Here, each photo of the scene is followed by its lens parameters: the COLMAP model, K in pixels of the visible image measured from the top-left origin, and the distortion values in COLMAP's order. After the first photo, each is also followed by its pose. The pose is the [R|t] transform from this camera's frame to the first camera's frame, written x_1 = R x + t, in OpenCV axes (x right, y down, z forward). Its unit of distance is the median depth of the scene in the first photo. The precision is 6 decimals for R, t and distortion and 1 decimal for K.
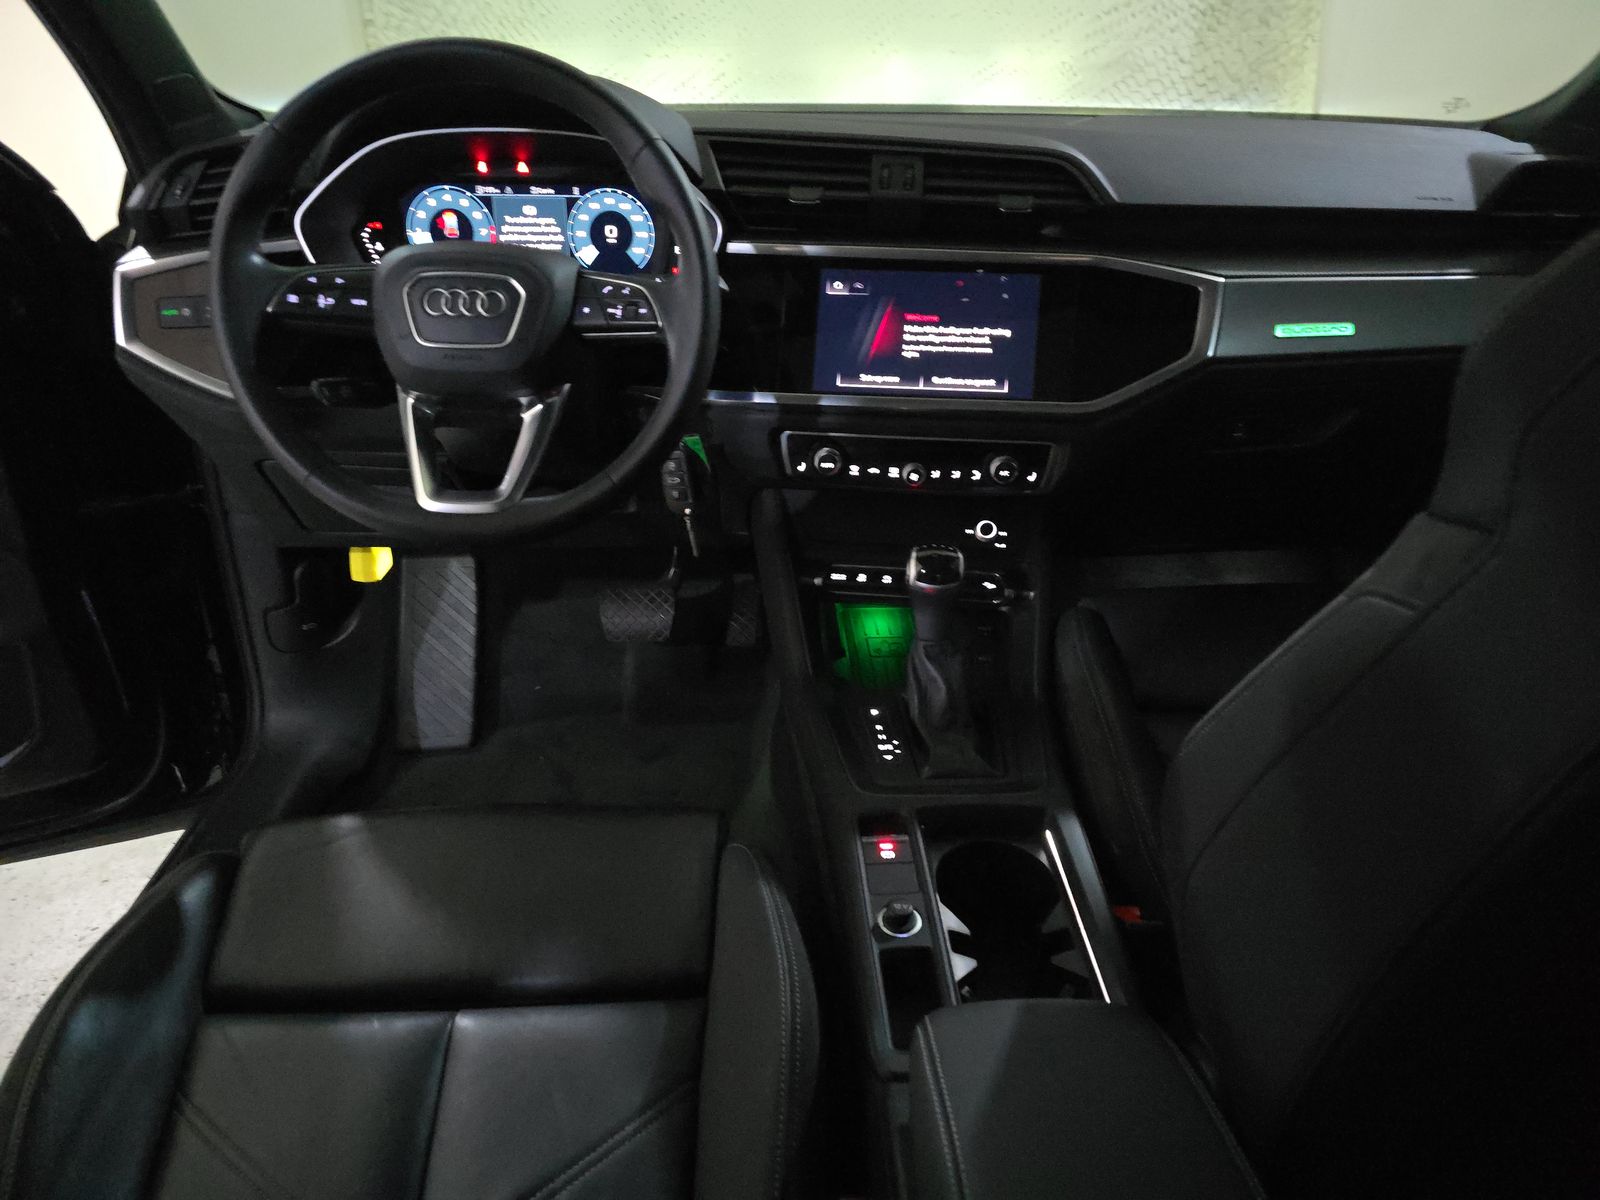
lens RADIAL K [[1084.6, 0, 830.8], [0, 1084.6, 619.9], [0, 0, 1]] dist [0.008226, -0.026741]
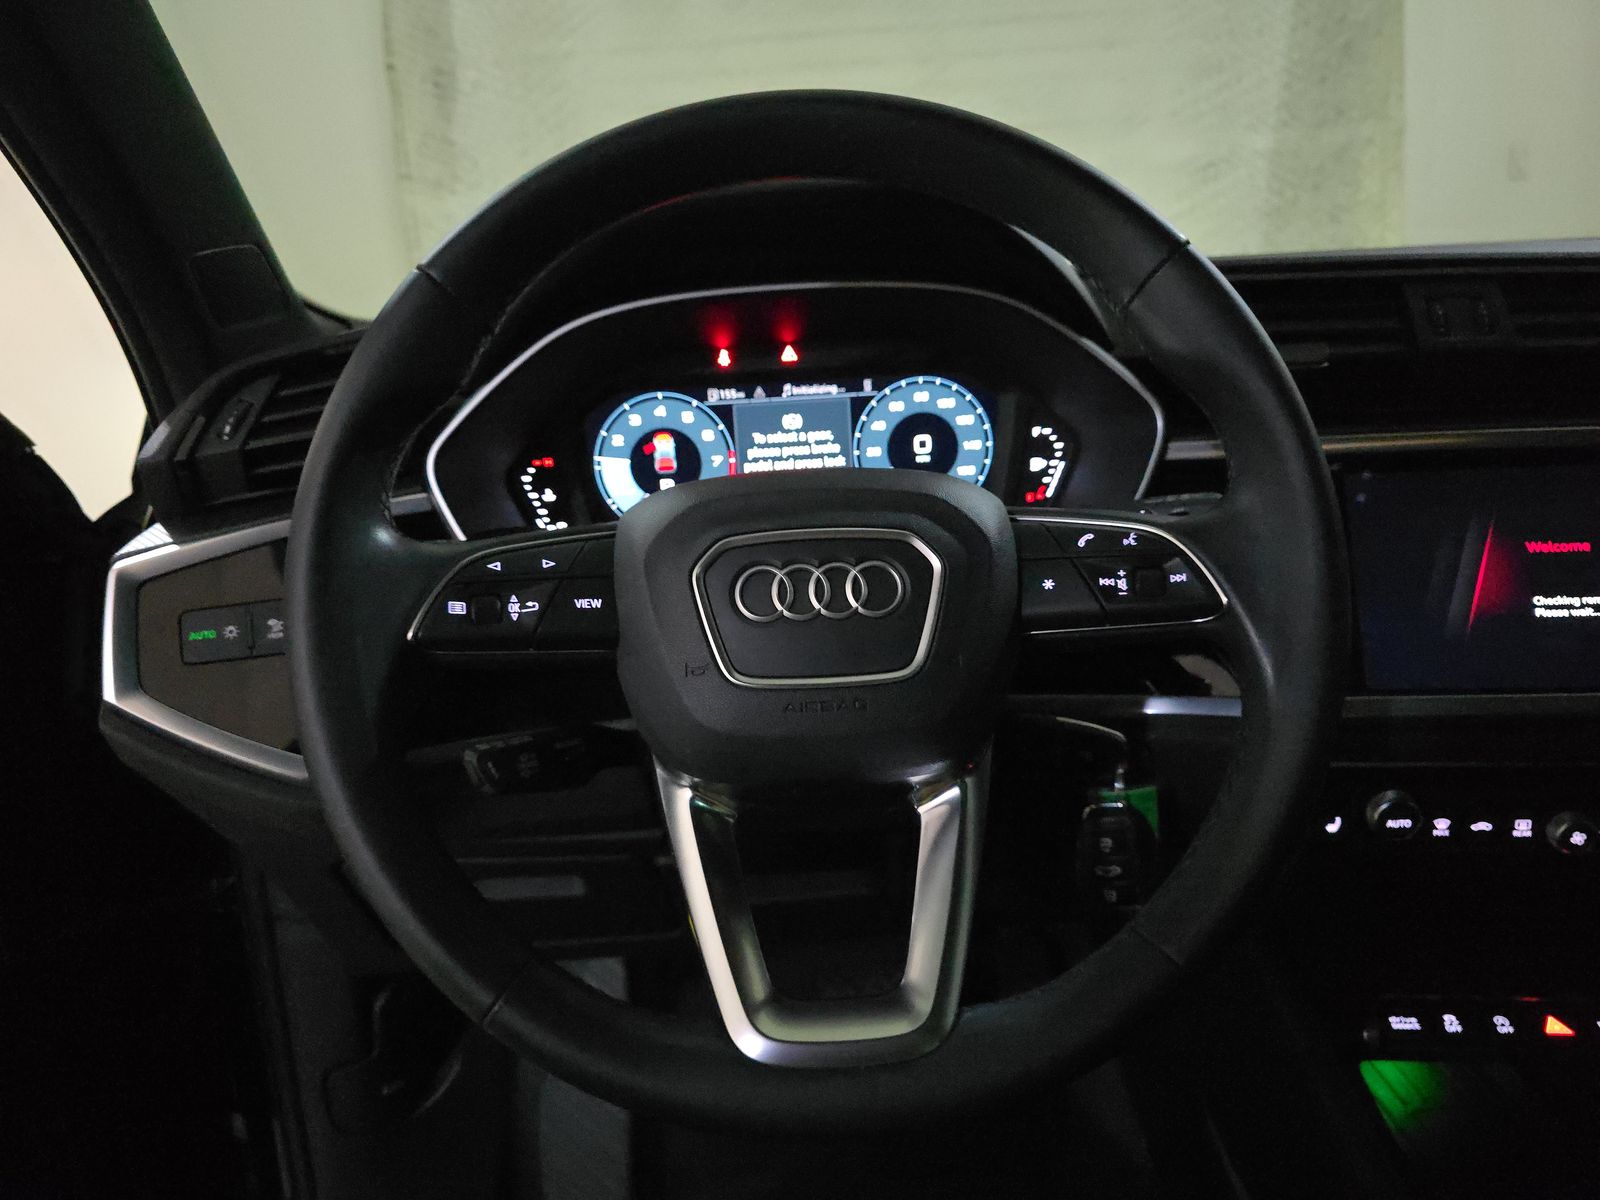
lens RADIAL K [[1084.6, 0, 802.4], [0, 1084.6, 582.9], [0, 0, 1]] dist [0.008226, -0.026741]
pose [[0.996978, -0.072556, -0.027755, -0.269760], [0.064275, 0.971108, -0.229820, -0.152972], [0.043628, 0.227342, 0.972837, 0.440310]]
